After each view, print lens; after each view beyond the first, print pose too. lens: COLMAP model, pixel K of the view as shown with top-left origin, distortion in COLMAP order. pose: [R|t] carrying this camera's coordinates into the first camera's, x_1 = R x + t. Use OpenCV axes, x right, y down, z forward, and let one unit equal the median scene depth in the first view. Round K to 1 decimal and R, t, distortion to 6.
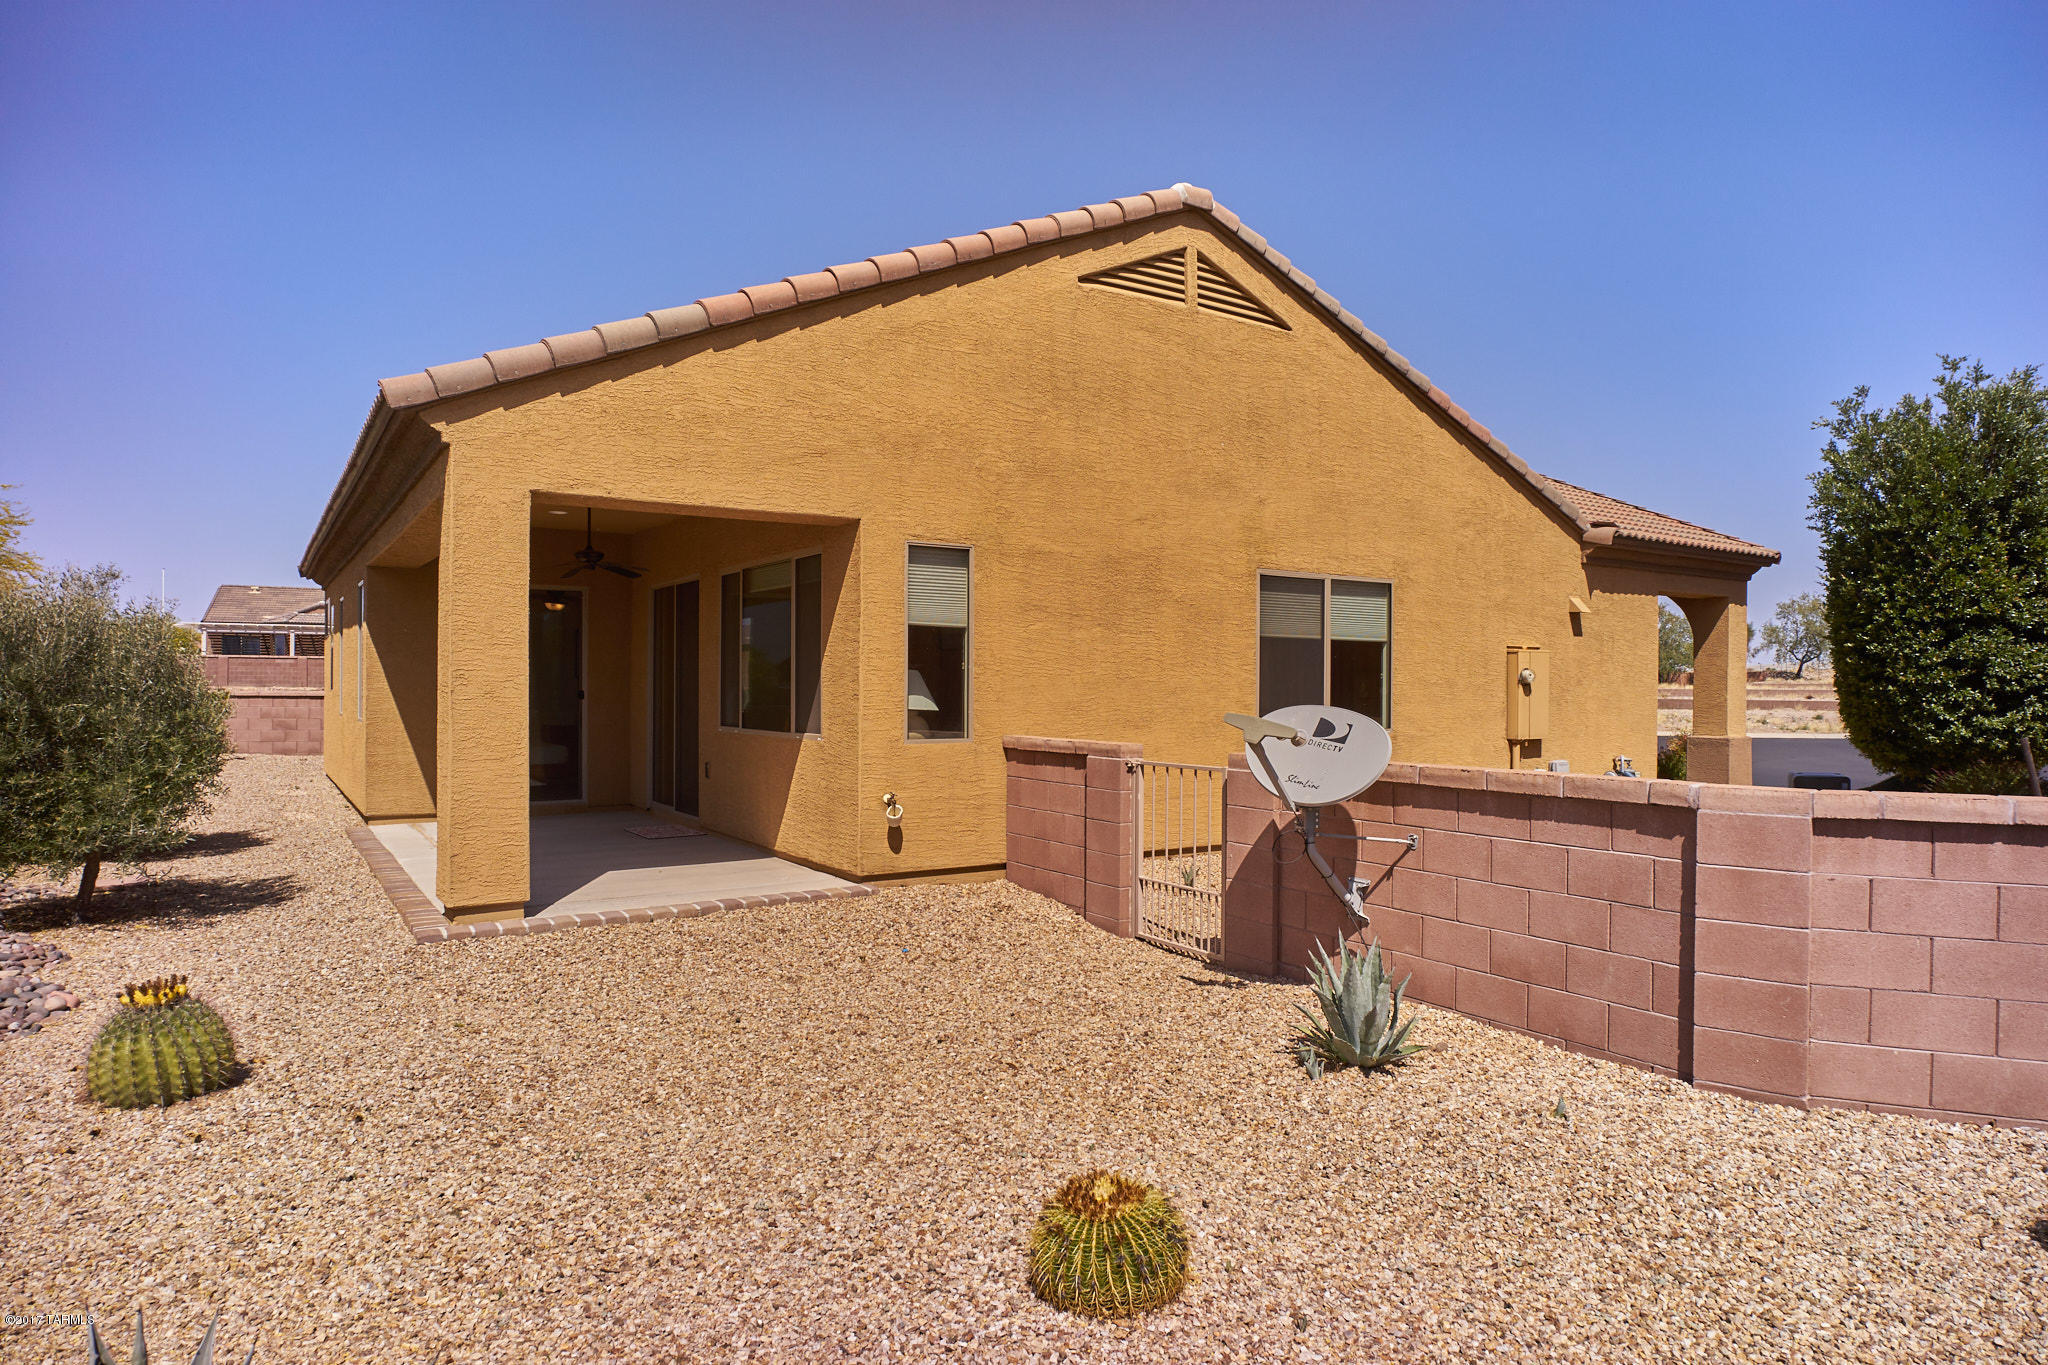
lens RADIAL K [[1234.2, 0, 1054.0], [0, 1234.2, 687.7], [0, 0, 1]] dist [-0.025427, 0.001524]
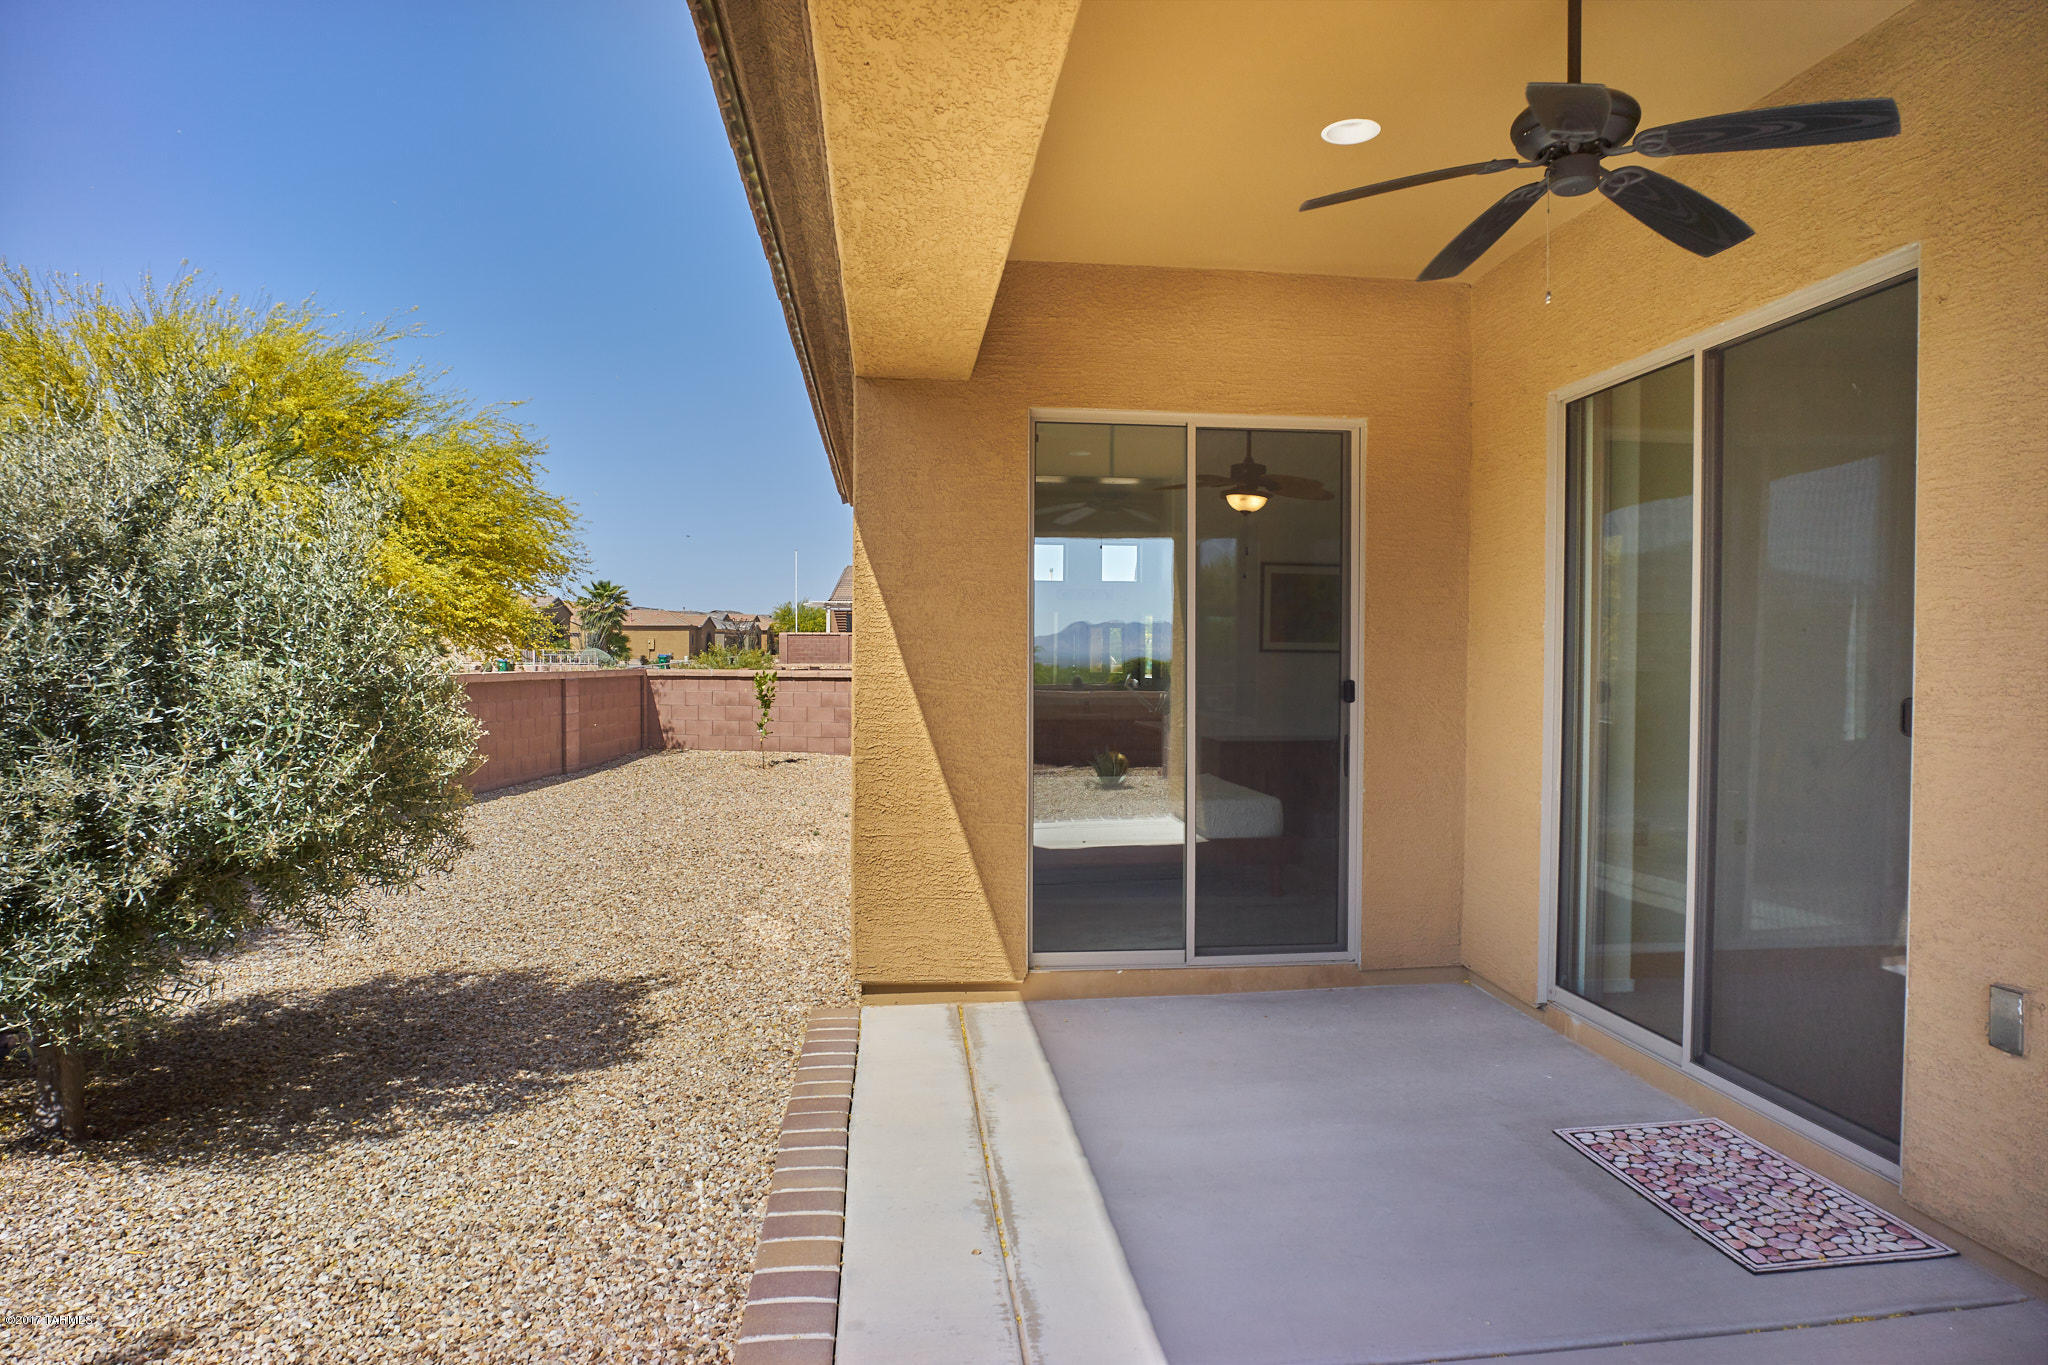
lens RADIAL K [[880.2, 0, 1026.1], [0, 880.2, 689.4], [0, 0, 1]] dist [-0.007935, -0.000420]
pose [[0.884287, 0.016685, -0.466646, -0.342690], [-0.003644, 0.999578, 0.028834, -0.002430], [0.466930, -0.023797, 0.883974, 0.699127]]
